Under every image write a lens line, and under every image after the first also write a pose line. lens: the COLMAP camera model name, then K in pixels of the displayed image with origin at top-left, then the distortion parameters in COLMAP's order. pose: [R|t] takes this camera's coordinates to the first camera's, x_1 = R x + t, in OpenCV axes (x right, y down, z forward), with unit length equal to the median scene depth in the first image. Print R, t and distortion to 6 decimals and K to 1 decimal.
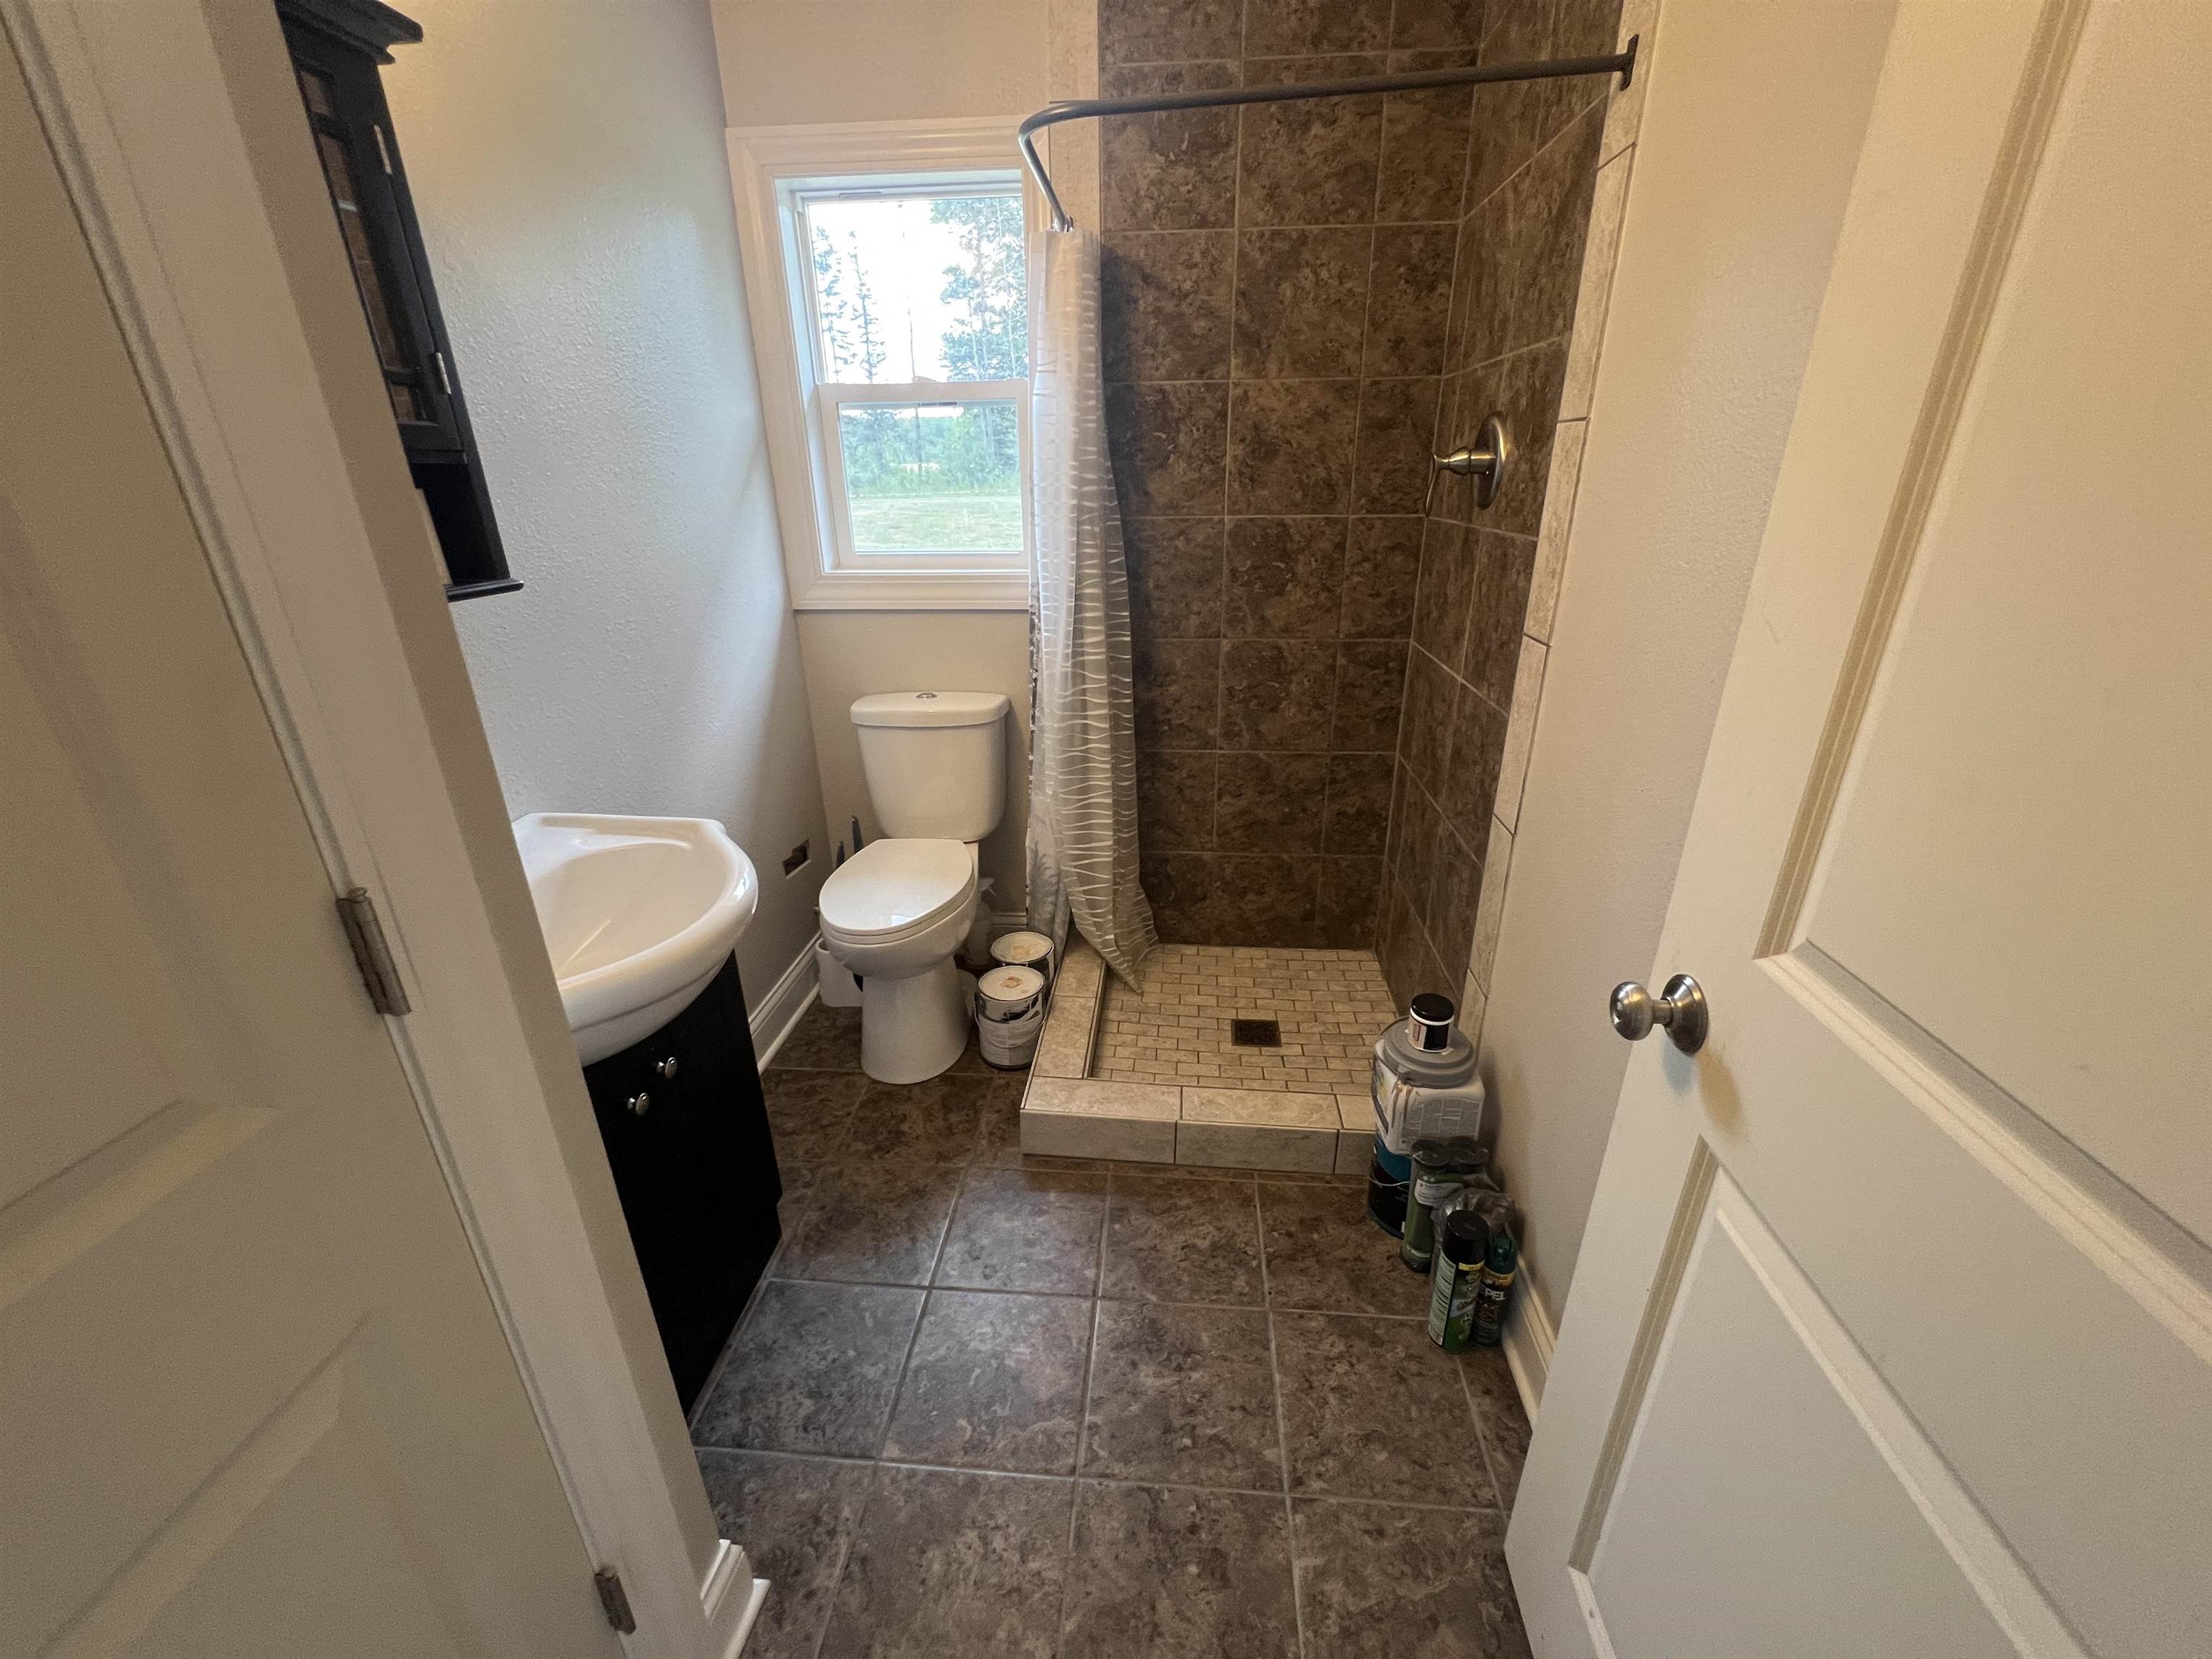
lens RADIAL K [[884.2, 0, 1103.5], [0, 884.2, 832.5], [0, 0, 1]] dist [-0.001076, -0.000098]
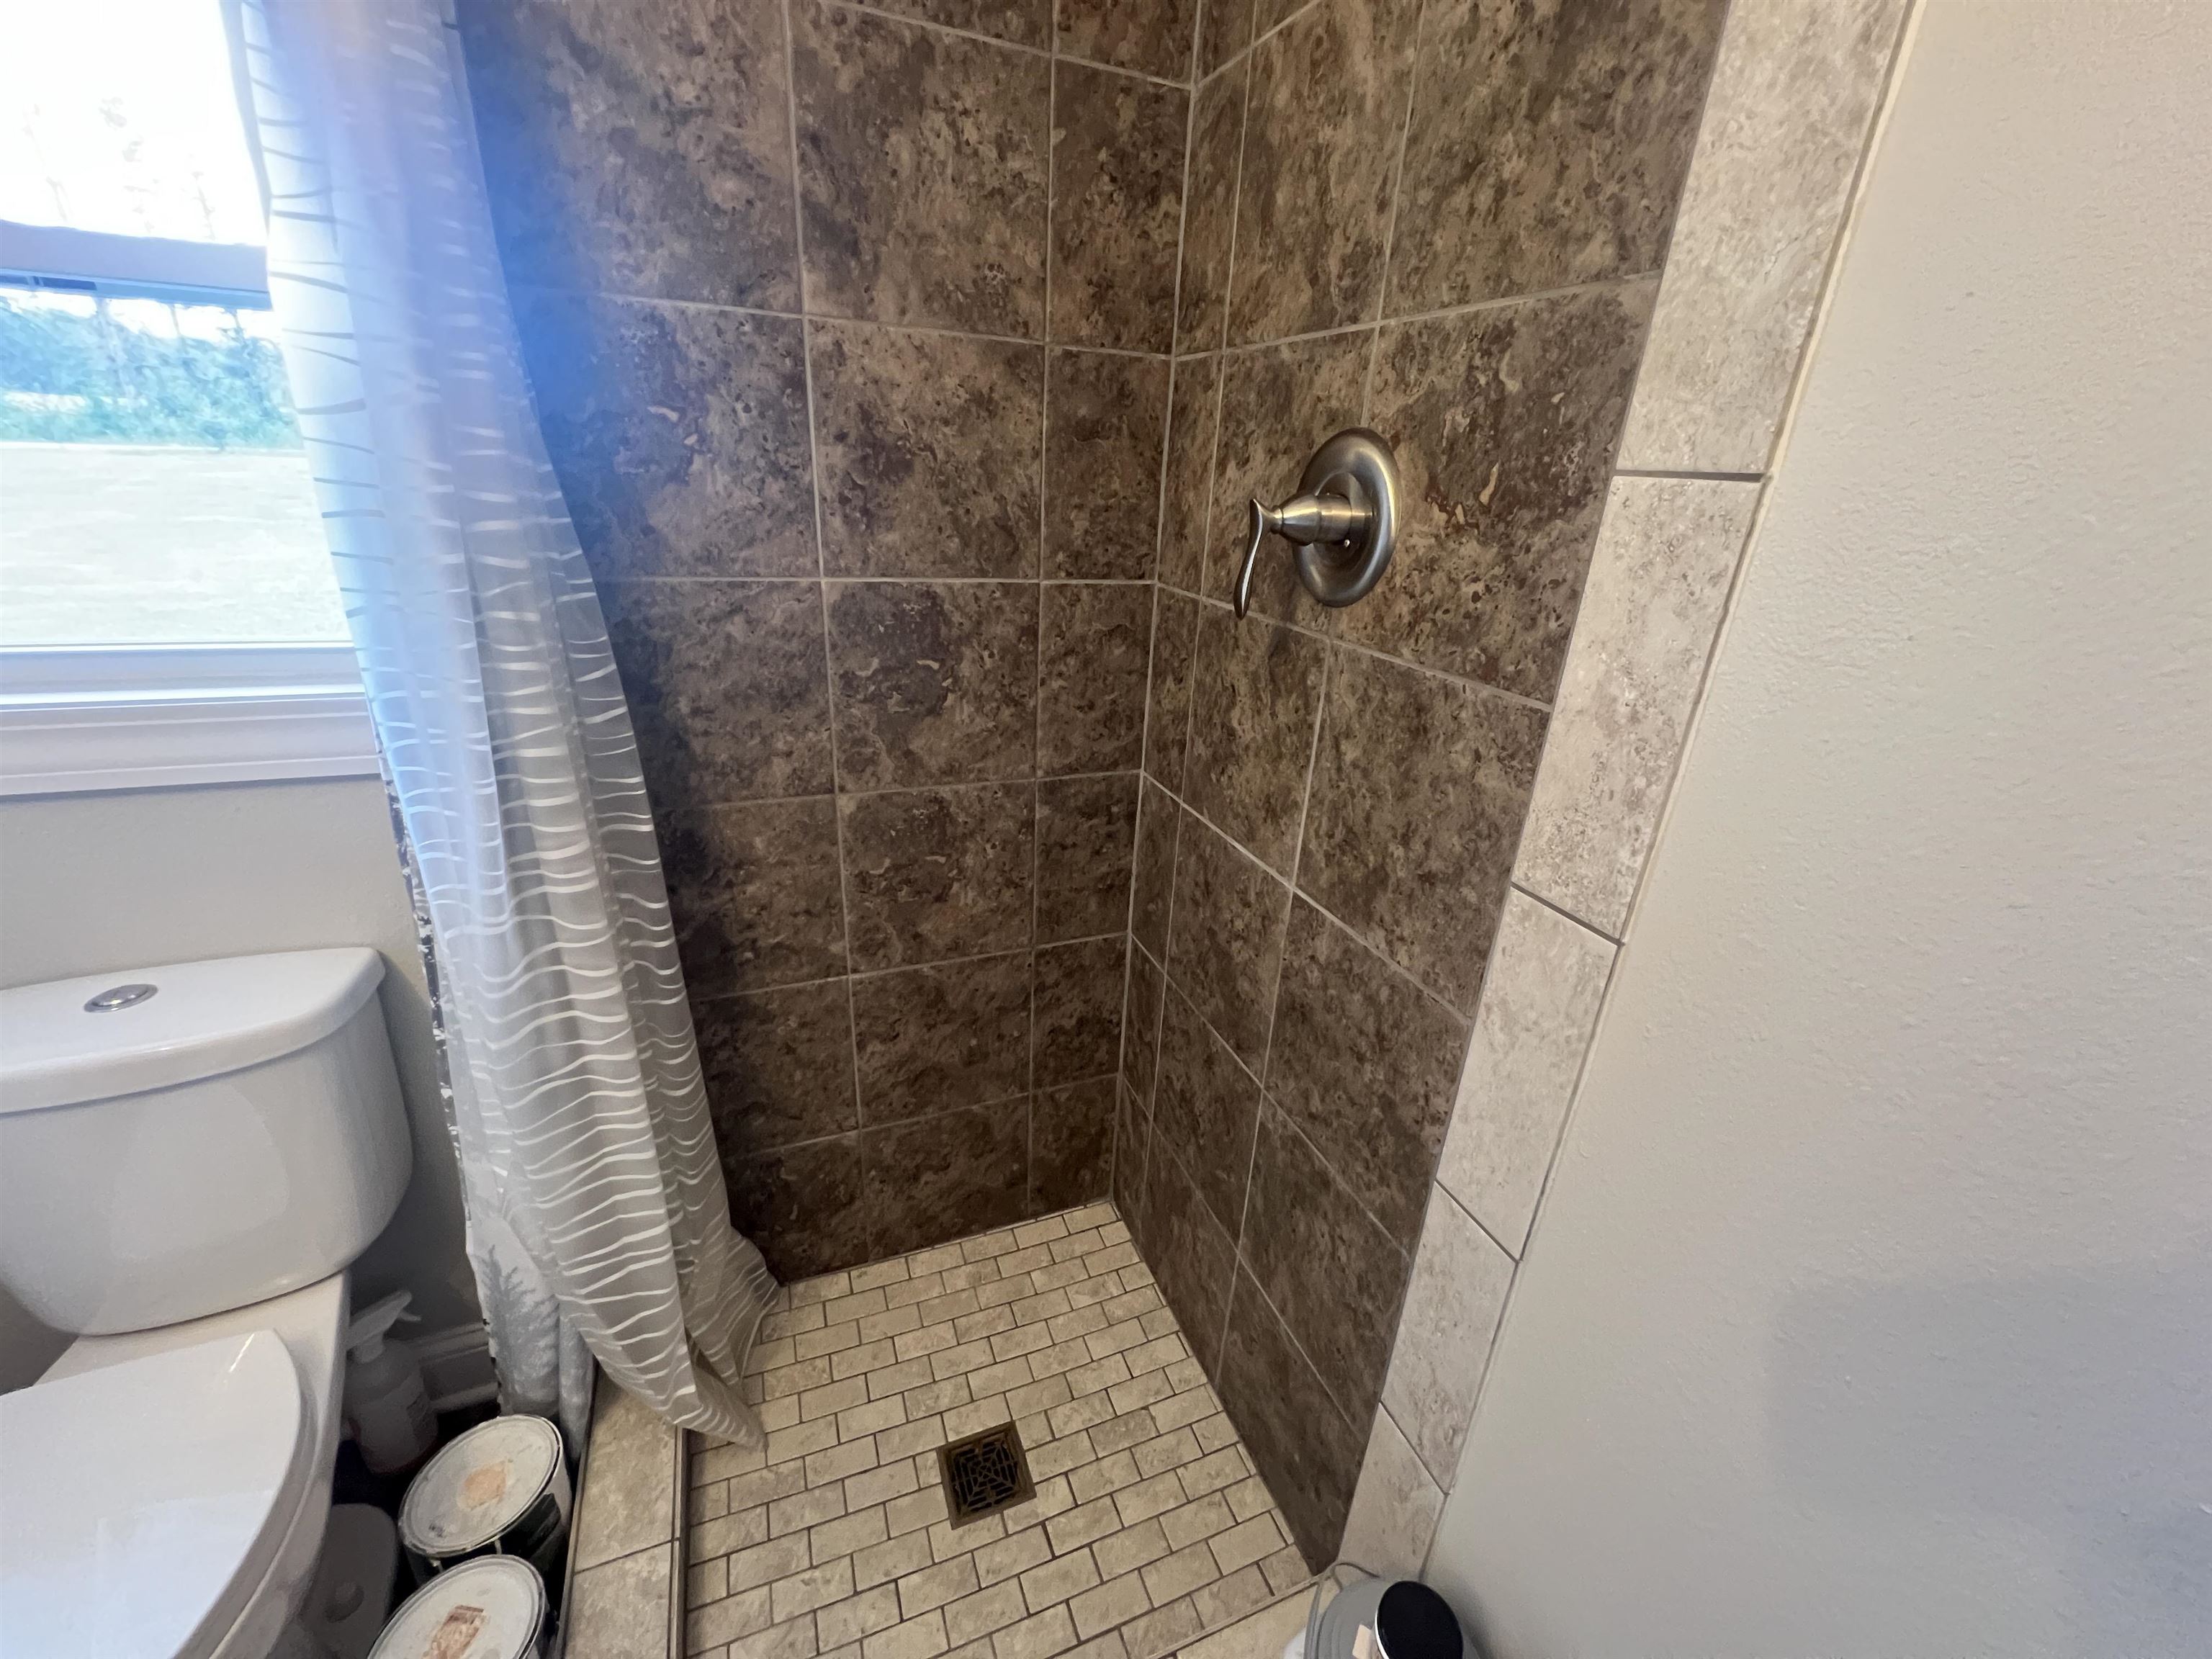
lens RADIAL K [[884.2, 0, 1104.4], [0, 884.2, 828.7], [0, 0, 1]] dist [-0.001076, -0.000098]
pose [[0.886763, -0.118310, 0.446826, 0.033765], [0.114069, 0.992802, 0.036492, -0.209228], [-0.447927, 0.018609, 0.893876, 0.454390]]
